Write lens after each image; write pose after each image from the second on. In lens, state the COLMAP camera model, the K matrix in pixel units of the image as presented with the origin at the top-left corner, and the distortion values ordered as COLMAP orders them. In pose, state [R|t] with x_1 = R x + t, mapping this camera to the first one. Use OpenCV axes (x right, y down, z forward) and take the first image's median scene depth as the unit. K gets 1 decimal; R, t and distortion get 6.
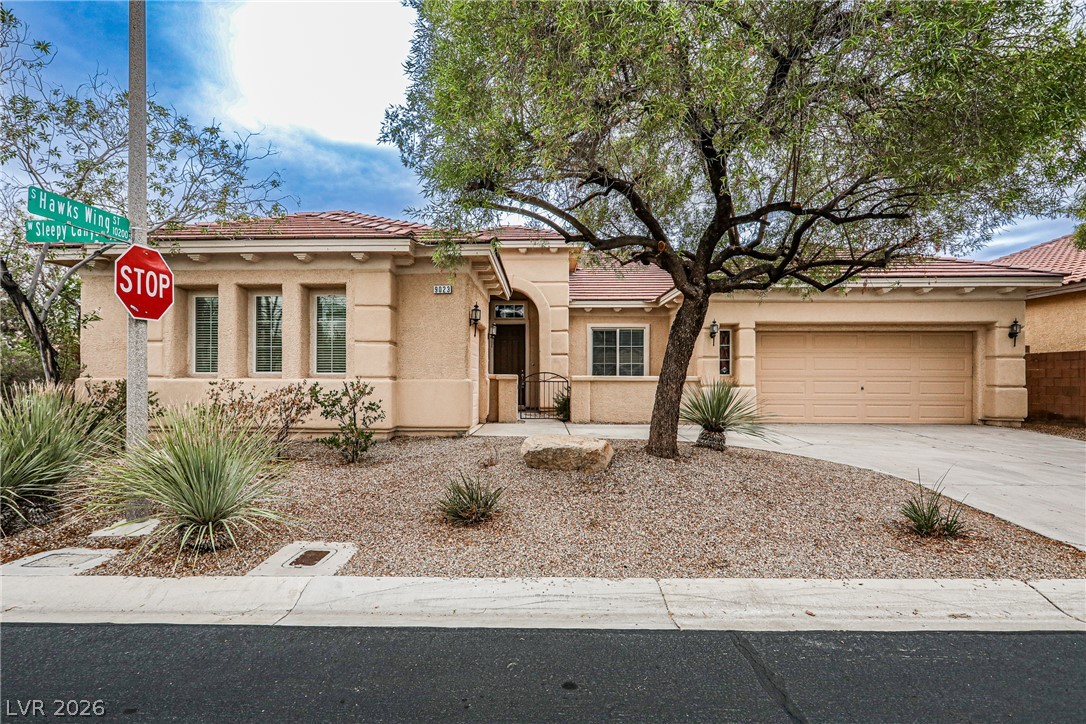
lens RADIAL K [[529.6, 0, 531.2], [0, 529.6, 368.3], [0, 0, 1]] dist [0.005042, 0.000321]
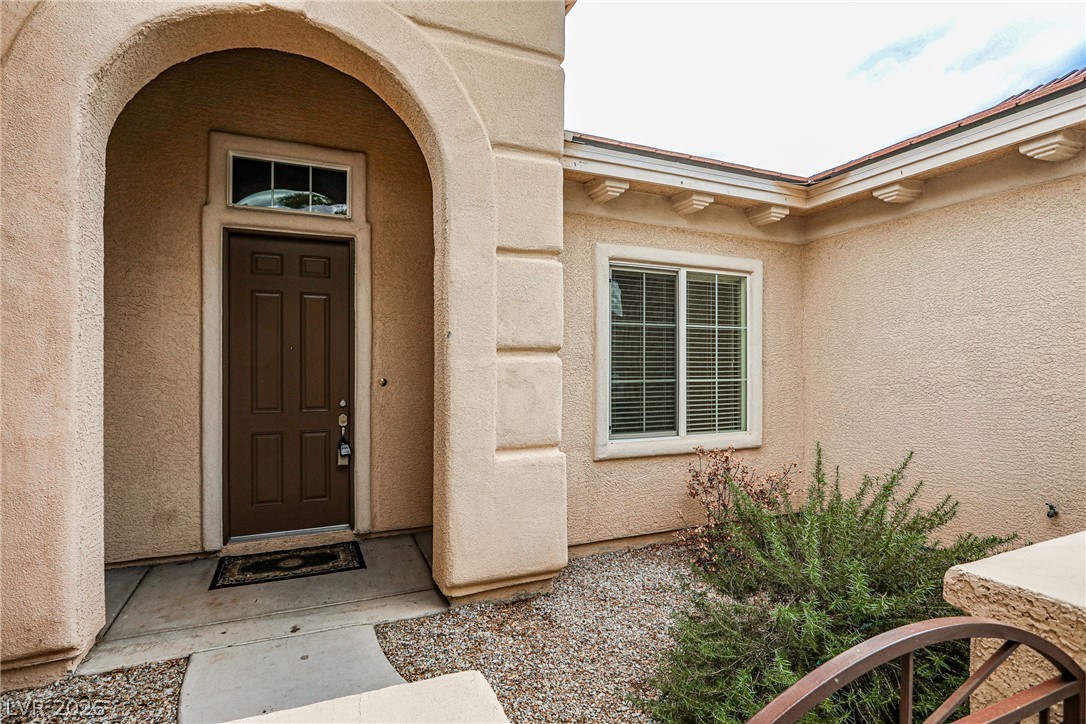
lens RADIAL K [[514.0, 0, 543.3], [0, 514.0, 359.3], [0, 0, 1]] dist [0.006549, 0.000351]
pose [[0.904673, 0.007860, 0.426033, -0.050888], [-0.013837, 0.999844, 0.010935, -0.031558], [-0.425881, -0.015788, 0.904641, 1.003052]]
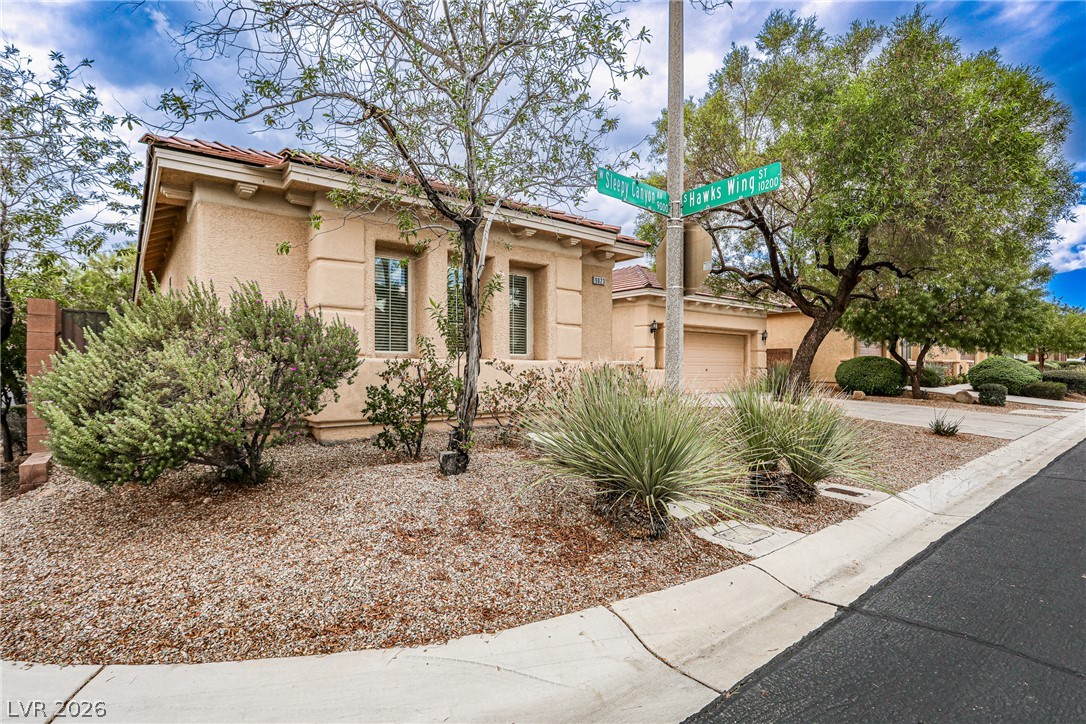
lens RADIAL K [[514.0, 0, 533.5], [0, 514.0, 360.4], [0, 0, 1]] dist [0.006549, 0.000351]
pose [[0.764849, 0.007297, 0.644168, -0.690113], [-0.008595, 0.999962, -0.001122, 0.014340], [-0.644152, -0.004678, 0.764883, 0.197110]]
